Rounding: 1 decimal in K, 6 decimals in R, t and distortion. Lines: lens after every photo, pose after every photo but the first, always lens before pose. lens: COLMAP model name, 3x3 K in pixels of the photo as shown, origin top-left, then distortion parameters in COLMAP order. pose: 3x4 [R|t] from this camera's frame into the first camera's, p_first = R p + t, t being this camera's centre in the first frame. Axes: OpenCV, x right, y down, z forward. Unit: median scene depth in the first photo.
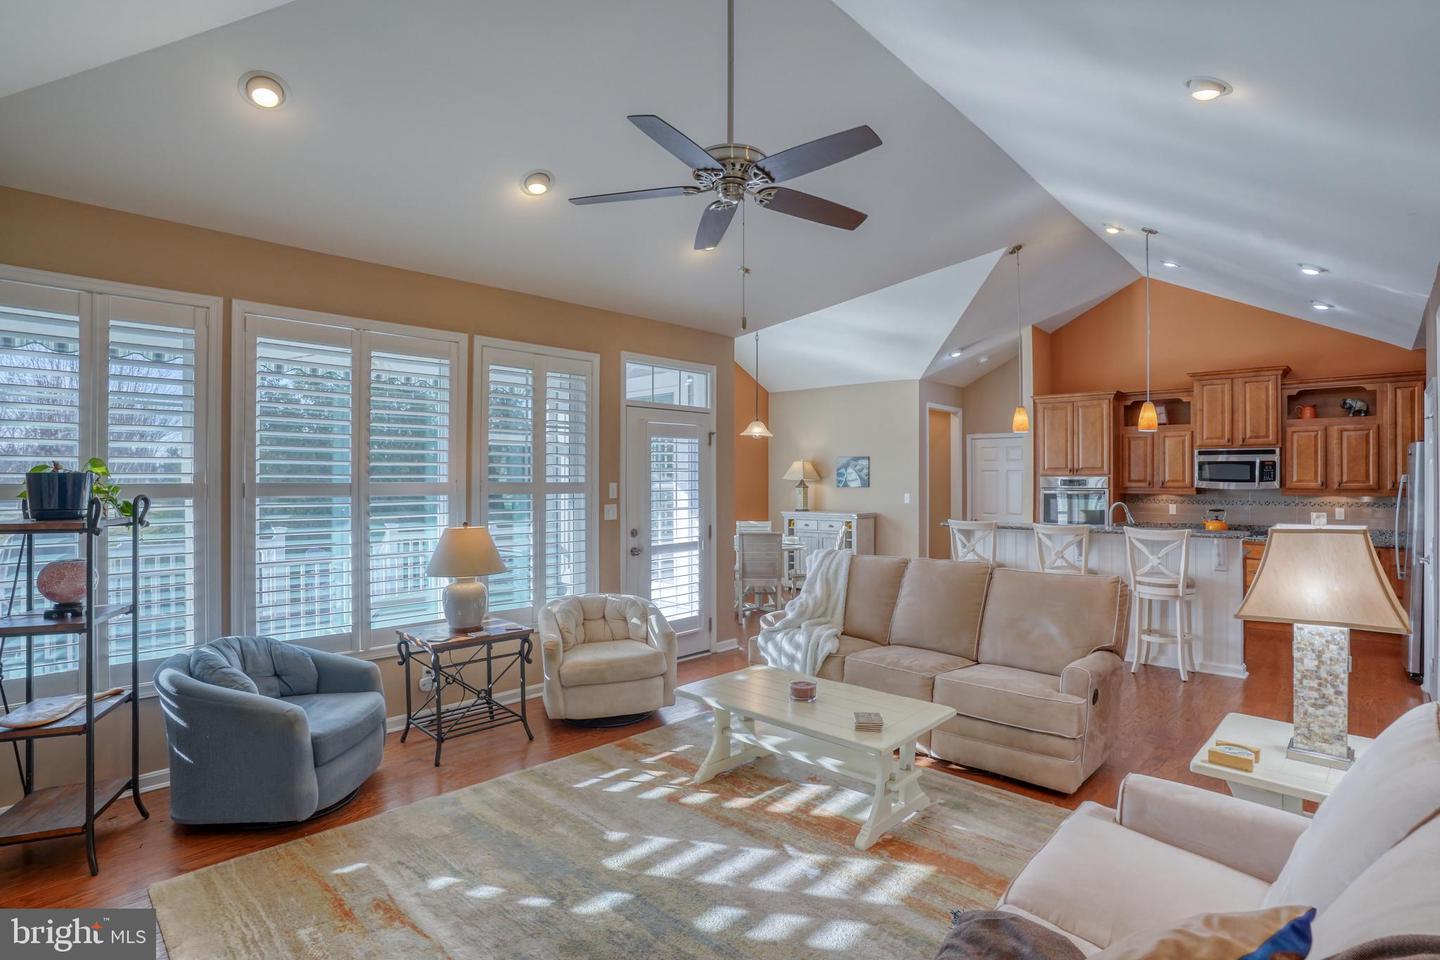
lens RADIAL K [[723.8, 0, 688.2], [0, 723.8, 477.0], [0, 0, 1]] dist [-0.075769, 0.034592]
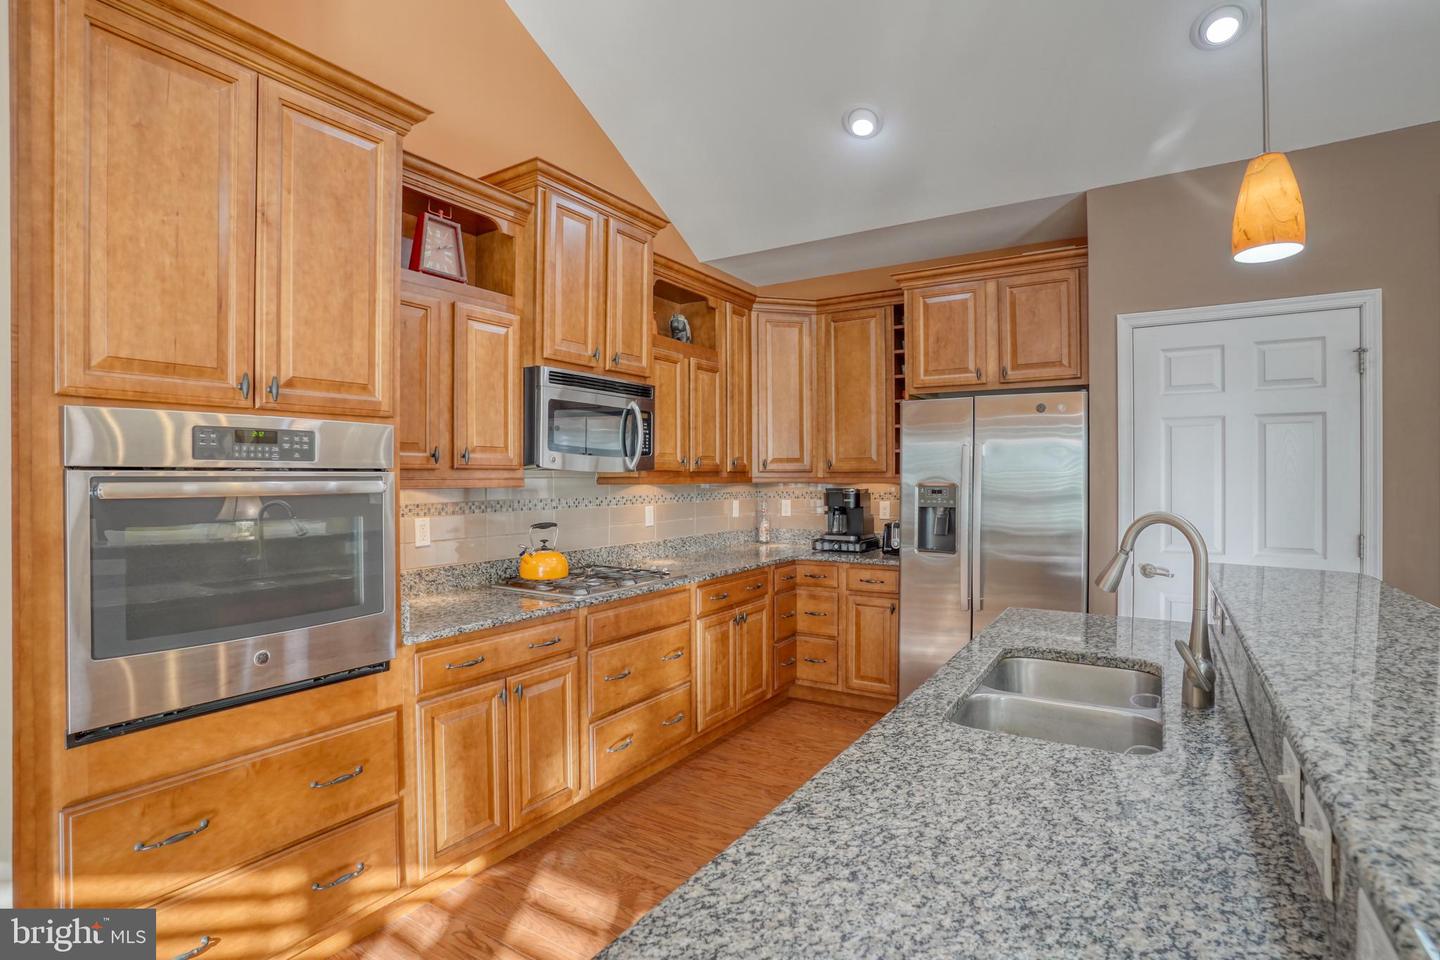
lens RADIAL K [[711.0, 0, 720.0], [0, 711.0, 480.0], [0, 0, 1]] dist [-0.071587, 0.031717]
pose [[-0.213004, -0.005359, 0.977037, 0.345926], [-0.002749, 0.999984, 0.004886, 0.020068], [-0.977047, -0.001645, -0.213016, 1.024218]]
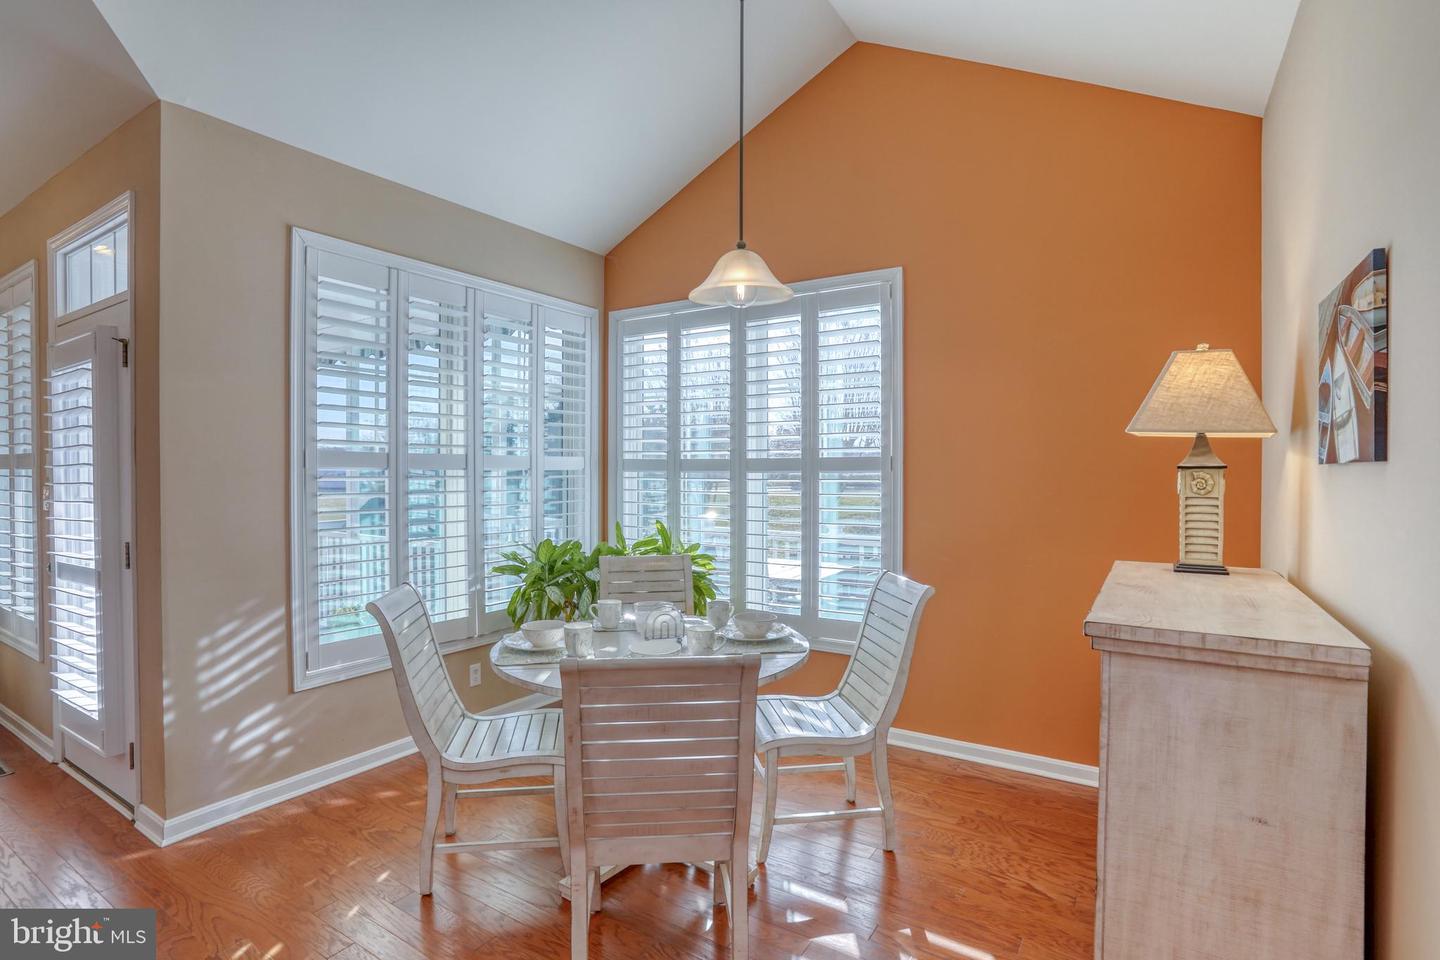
lens RADIAL K [[726.0, 0, 705.9], [0, 726.0, 469.1], [0, 0, 1]] dist [-0.074952, 0.038124]
pose [[0.218807, -0.001858, -0.975766, 0.462081], [0.000849, 0.999998, -0.001714, 0.020419], [0.975768, -0.000454, 0.218809, 1.085538]]
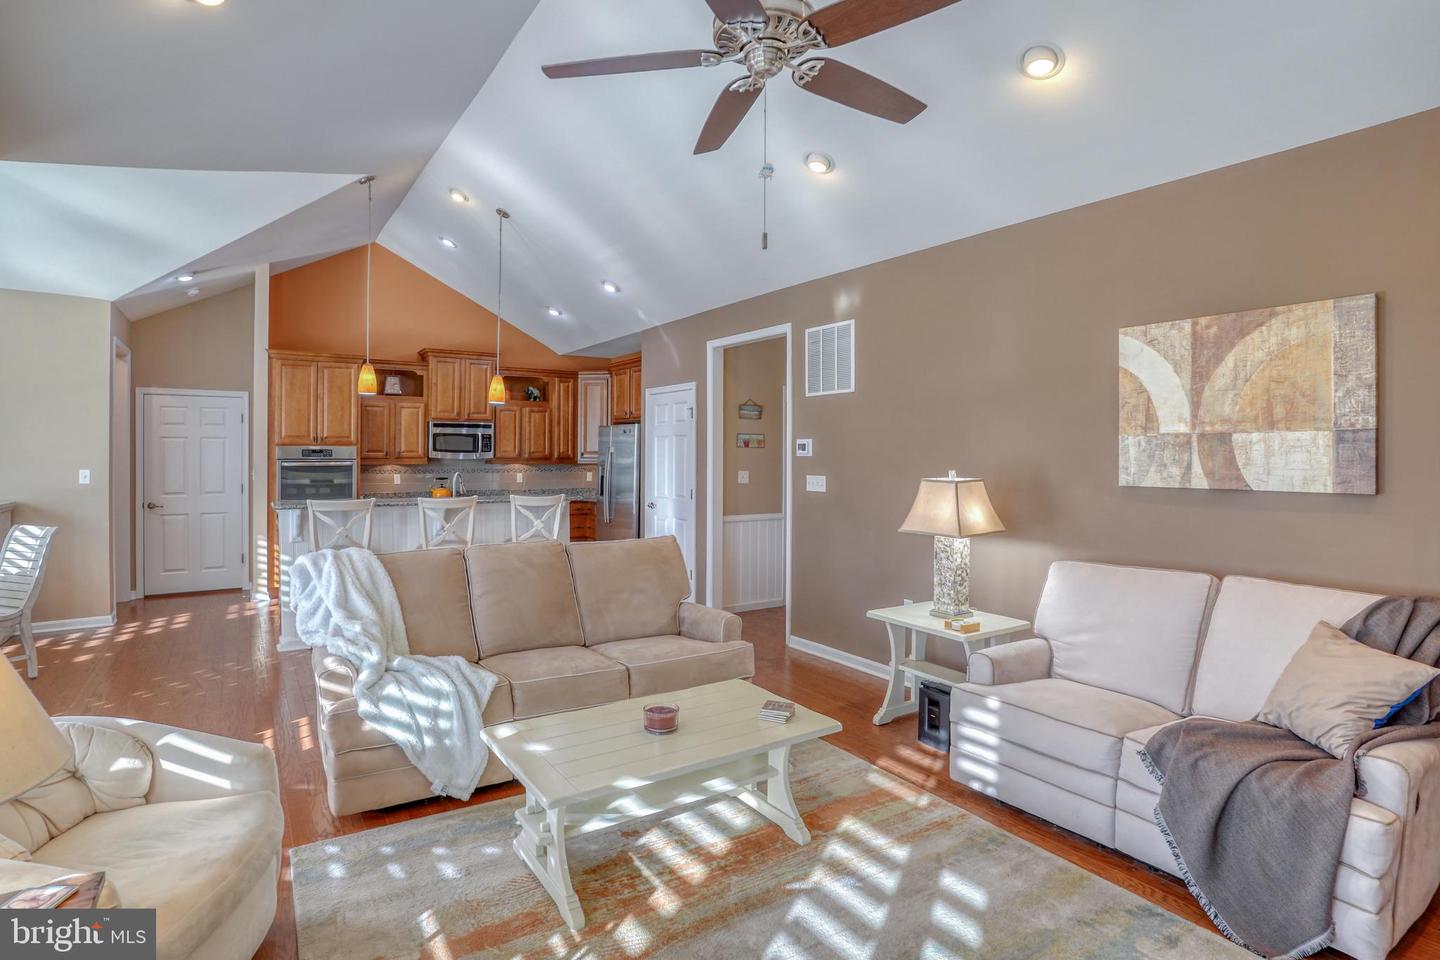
lens RADIAL K [[741.8, 0, 724.3], [0, 741.8, 451.4], [0, 0, 1]] dist [-0.057521, 0.000470]
pose [[0.186852, 0.001427, 0.982387, -0.289378], [-0.005413, 0.999985, -0.000423, 0.003982], [-0.982373, -0.005239, 0.186857, 0.373350]]
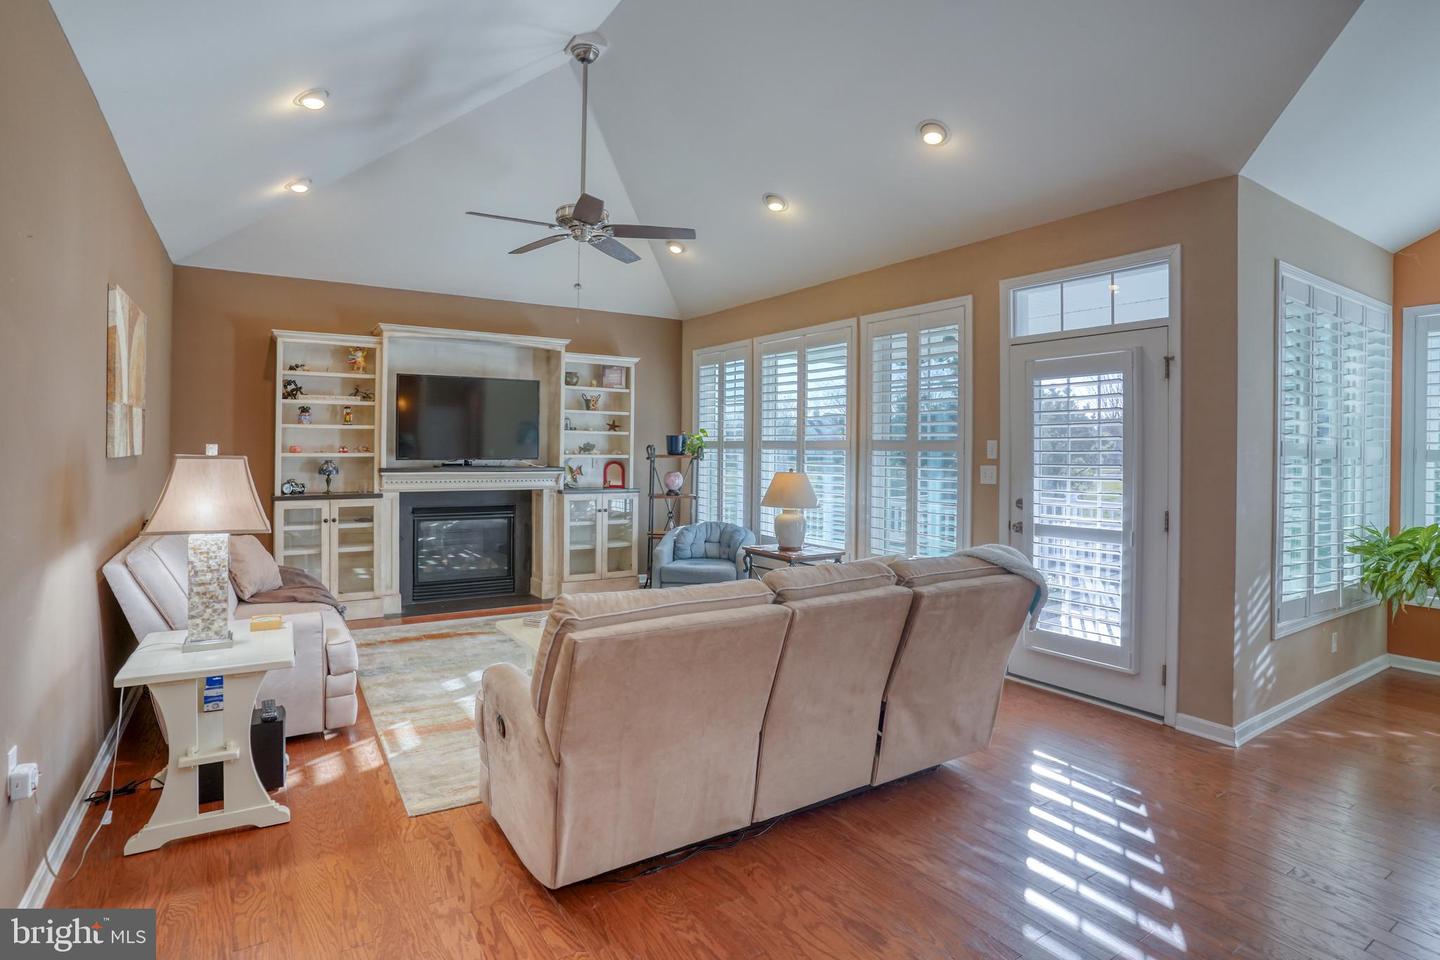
lens RADIAL K [[718.6, 0, 698.0], [0, 718.6, 441.5], [0, 0, 1]] dist [-0.074753, 0.031150]
pose [[-0.223464, -0.013070, -0.974625, 0.594107], [-0.010187, 0.999887, -0.011073, 0.016876], [0.974659, 0.007454, -0.223571, 0.649370]]
